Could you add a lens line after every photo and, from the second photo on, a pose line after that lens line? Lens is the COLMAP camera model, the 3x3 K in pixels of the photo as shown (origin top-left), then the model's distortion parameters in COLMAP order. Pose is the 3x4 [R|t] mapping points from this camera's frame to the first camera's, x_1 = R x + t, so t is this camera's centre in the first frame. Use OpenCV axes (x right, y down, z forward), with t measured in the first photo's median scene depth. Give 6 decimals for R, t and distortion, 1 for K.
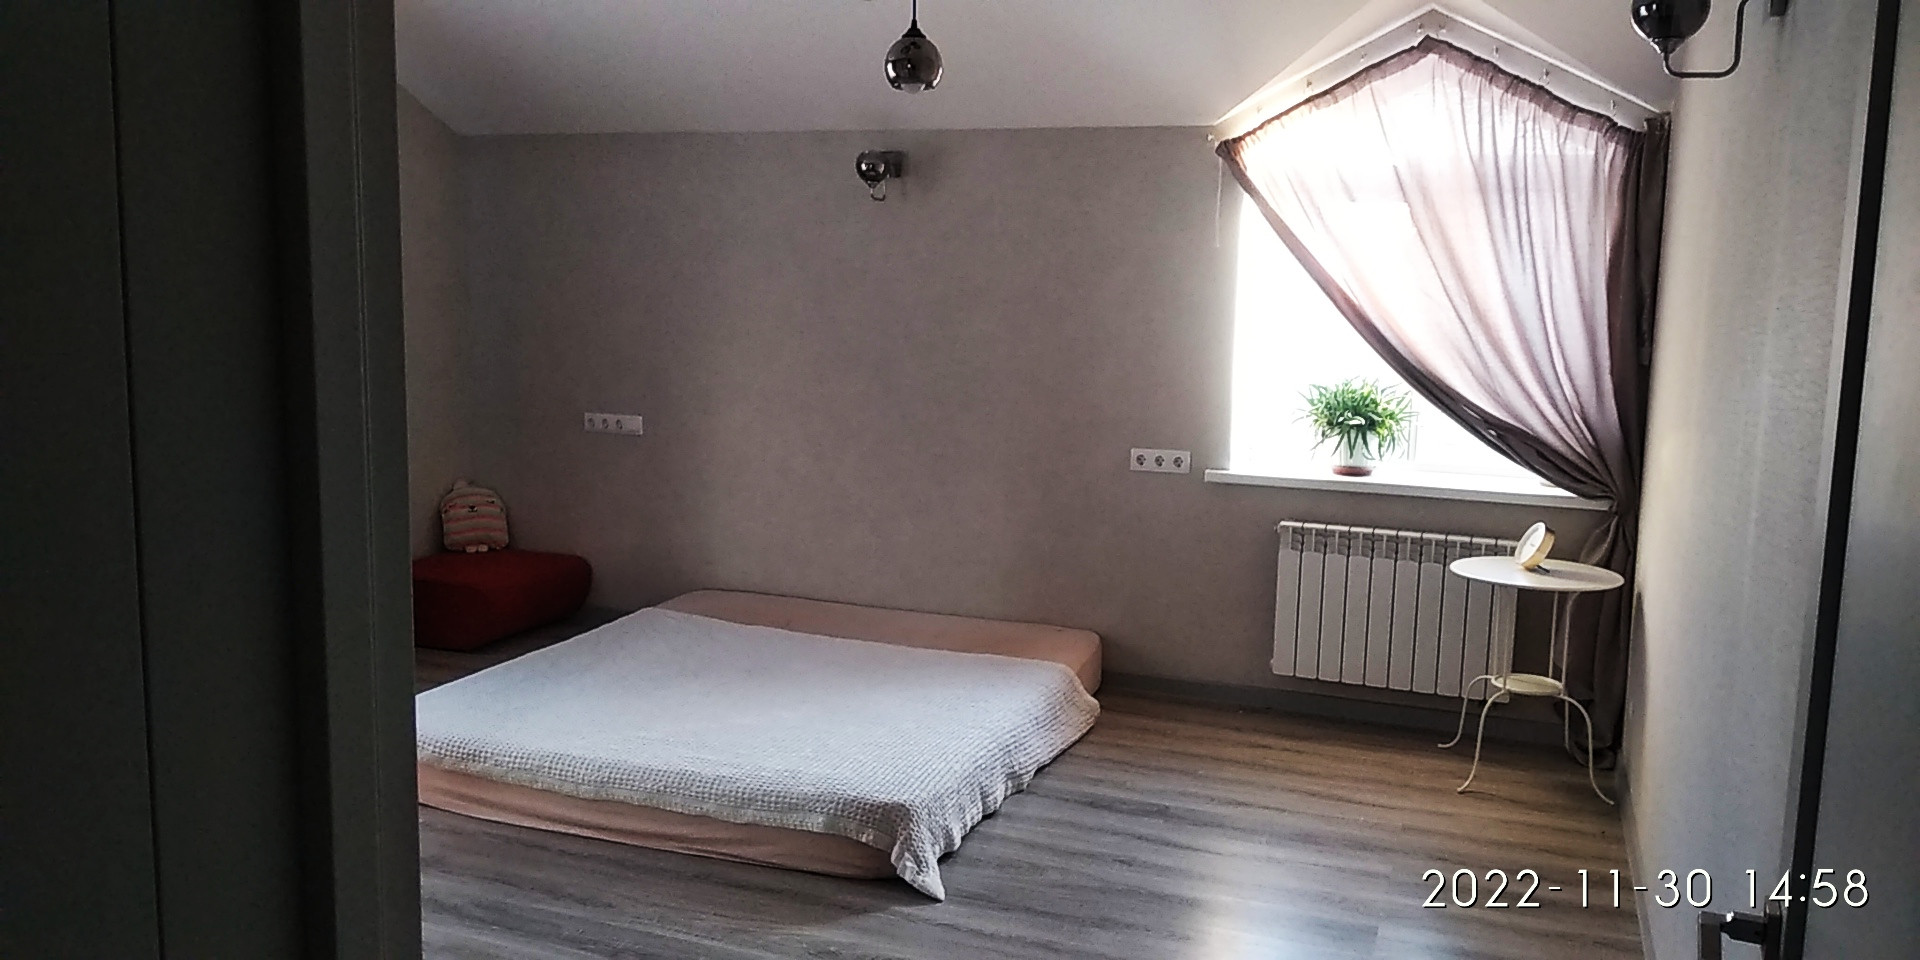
lens RADIAL K [[1443.2, 0, 961.0], [0, 1443.2, 477.3], [0, 0, 1]] dist [0.001292, -0.011106]
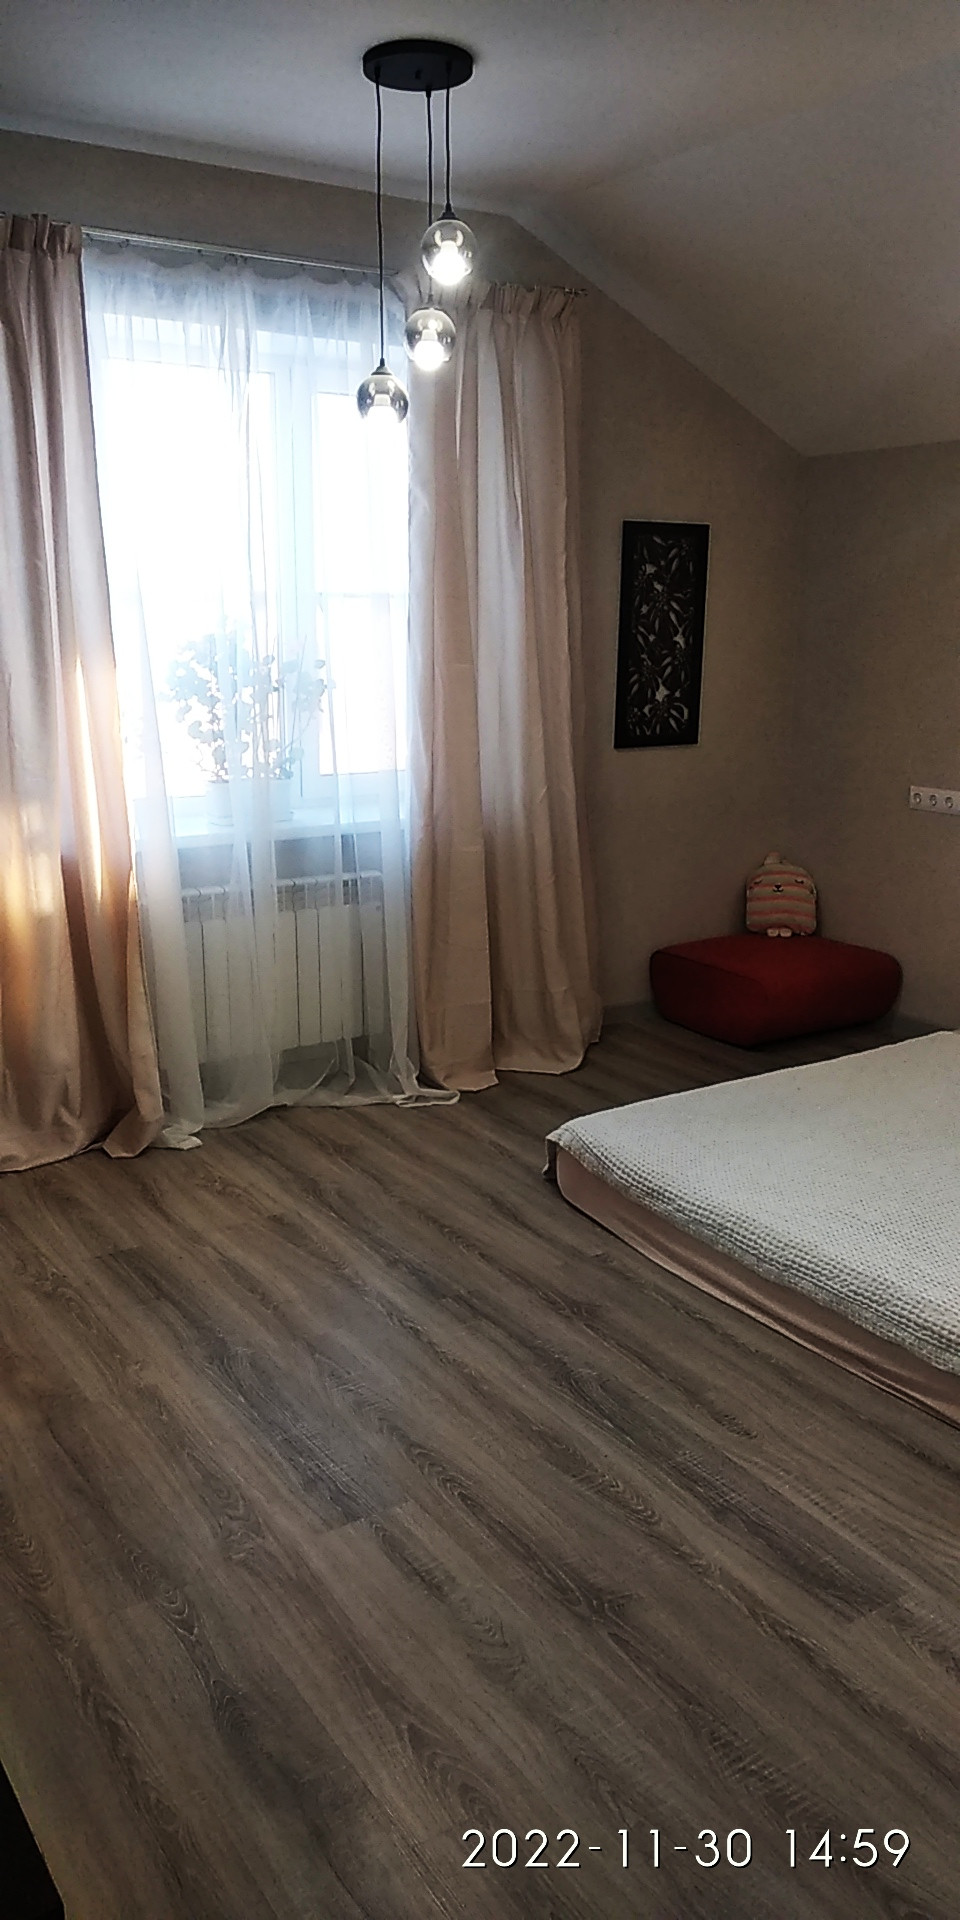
lens RADIAL K [[1443.2, 0, 476.8], [0, 1443.2, 961.2], [0, 0, 1]] dist [0.001292, -0.011106]
pose [[0.804473, 0.120187, -0.581702, 0.036184], [-0.068014, 0.991513, 0.110797, -0.019697], [0.590082, -0.049569, 0.805820, 0.172349]]
